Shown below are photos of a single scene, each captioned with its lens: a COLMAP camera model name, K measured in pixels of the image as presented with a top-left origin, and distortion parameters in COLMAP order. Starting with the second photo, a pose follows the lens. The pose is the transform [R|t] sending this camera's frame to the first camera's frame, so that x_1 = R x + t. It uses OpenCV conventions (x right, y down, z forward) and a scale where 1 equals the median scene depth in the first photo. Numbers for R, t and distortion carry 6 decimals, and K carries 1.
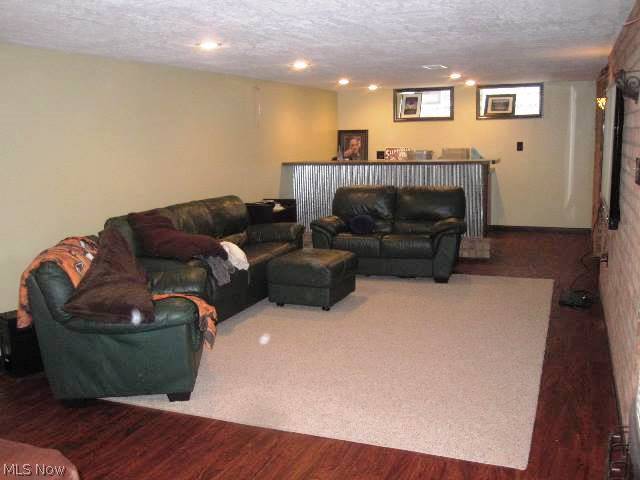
lens RADIAL K [[622.0, 0, 321.6], [0, 622.0, 243.6], [0, 0, 1]] dist [-0.007300, -0.112991]
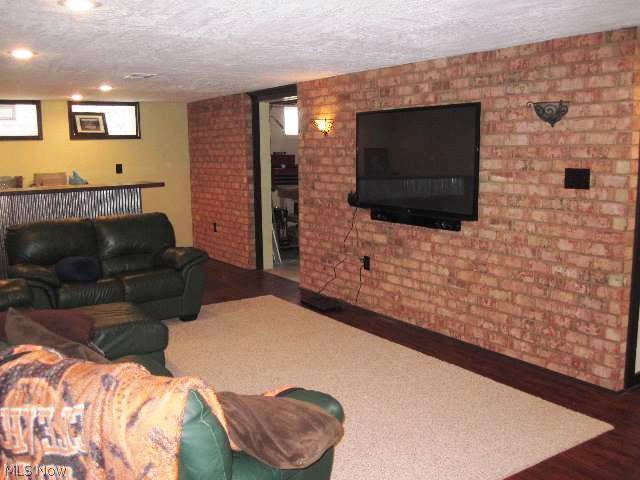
lens RADIAL K [[622.0, 0, 321.6], [0, 622.0, 243.6], [0, 0, 1]] dist [-0.007300, -0.112991]
pose [[0.569137, -0.111323, 0.814672, -0.271590], [0.145610, 0.988778, 0.033390, -0.031275], [-0.809247, 0.099621, 0.578960, 0.218119]]
